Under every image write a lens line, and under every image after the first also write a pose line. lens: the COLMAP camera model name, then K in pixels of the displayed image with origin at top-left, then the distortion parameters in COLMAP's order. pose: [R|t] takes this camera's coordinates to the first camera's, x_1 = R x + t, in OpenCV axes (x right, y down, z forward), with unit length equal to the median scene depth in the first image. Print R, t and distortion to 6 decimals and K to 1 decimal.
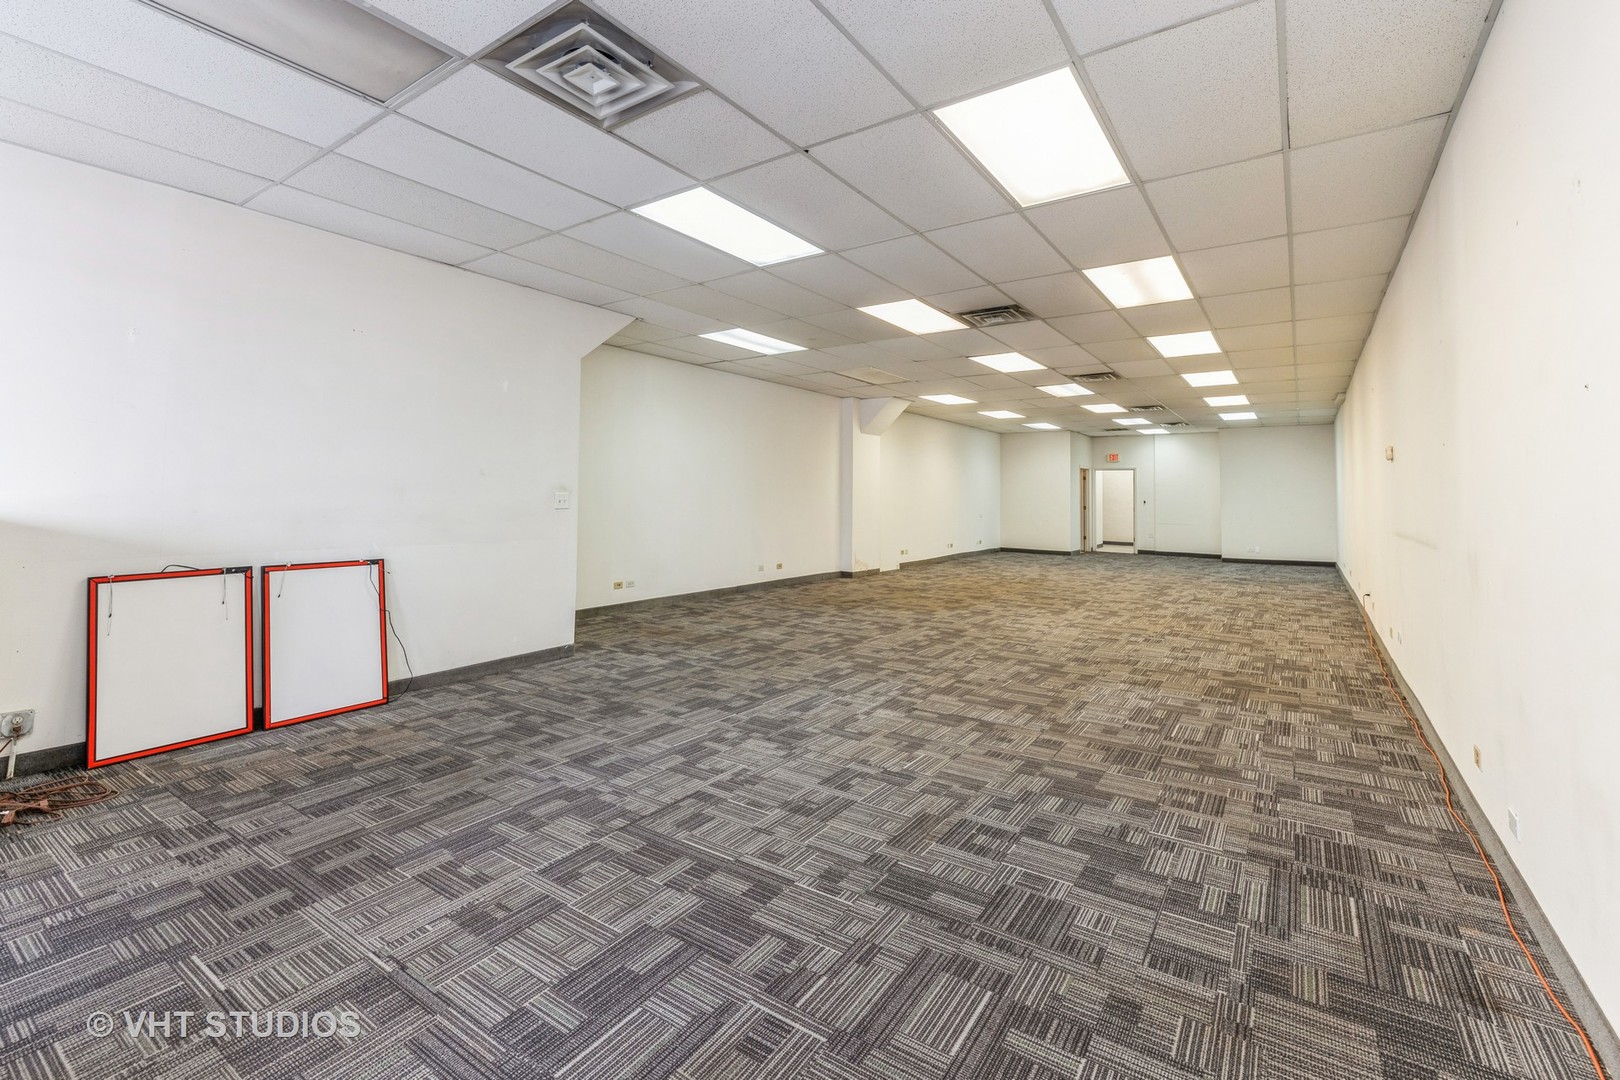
lens RADIAL K [[685.0, 0, 782.8], [0, 685.0, 490.7], [0, 0, 1]] dist [-0.001551, -0.000061]
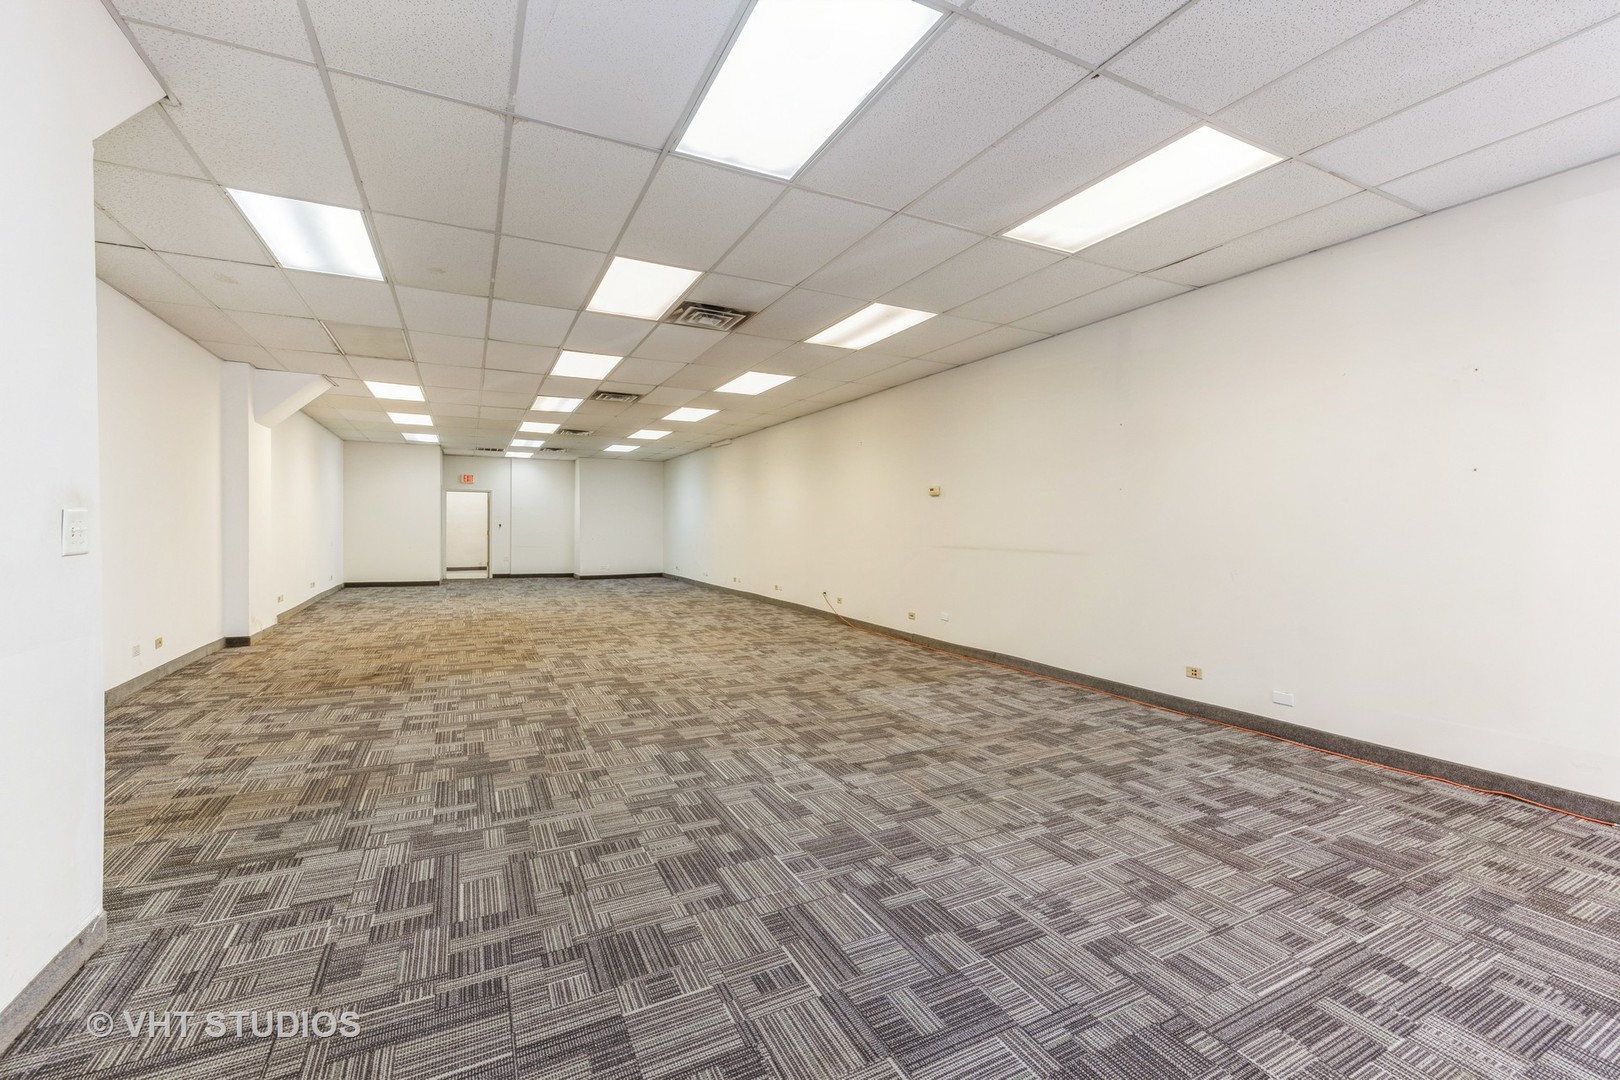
lens RADIAL K [[685.0, 0, 811.5], [0, 685.0, 541.0], [0, 0, 1]] dist [-0.001551, -0.000061]
pose [[0.475748, -0.025286, 0.879218, -0.845458], [-0.009356, 0.999385, 0.033805, 0.010127], [-0.879532, -0.024309, 0.475218, 0.922636]]
